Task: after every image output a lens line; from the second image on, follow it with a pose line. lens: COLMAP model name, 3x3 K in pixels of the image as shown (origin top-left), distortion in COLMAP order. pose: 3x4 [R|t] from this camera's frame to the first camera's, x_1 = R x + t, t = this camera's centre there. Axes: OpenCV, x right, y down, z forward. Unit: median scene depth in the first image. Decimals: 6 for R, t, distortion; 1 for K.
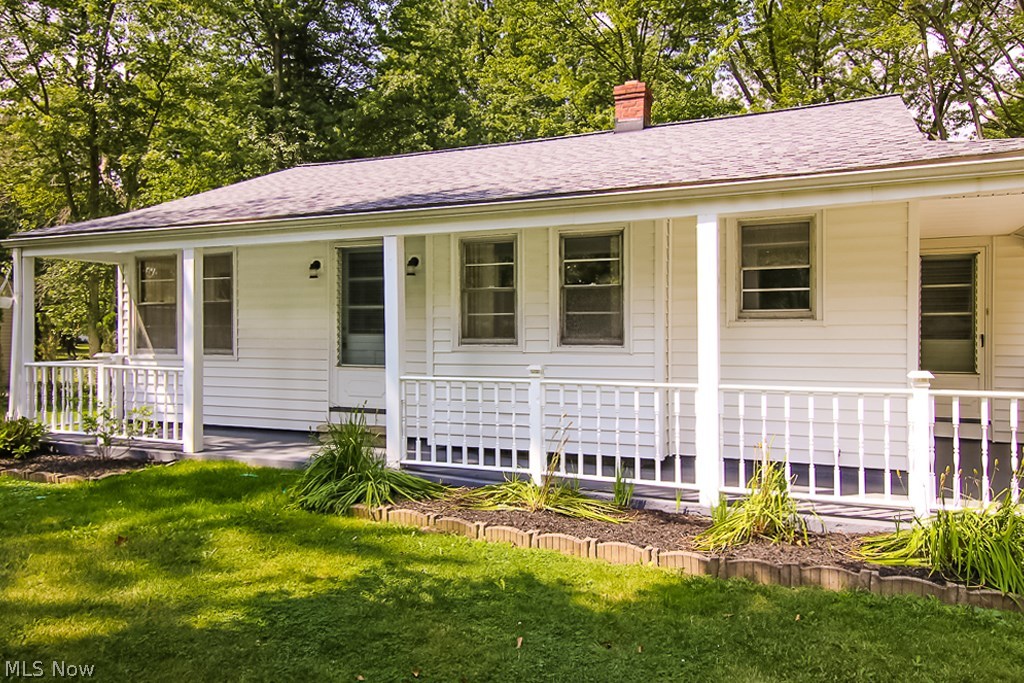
lens RADIAL K [[745.7, 0, 512.0], [0, 745.7, 341.5], [0, 0, 1]] dist [0.004708, 0.002116]
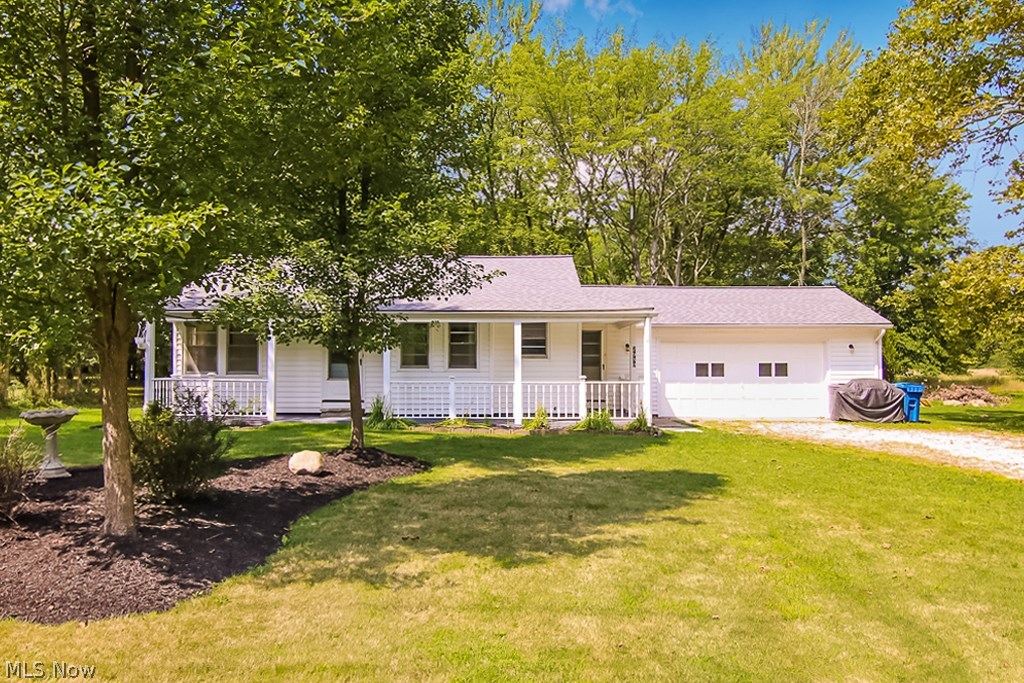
lens RADIAL K [[745.7, 0, 512.0], [0, 745.7, 341.5], [0, 0, 1]] dist [0.004708, 0.002116]
pose [[0.916217, 0.016405, 0.400346, -0.729016], [0.000725, 0.999092, -0.042601, 0.021951], [-0.400681, 0.039322, 0.915373, -1.304147]]
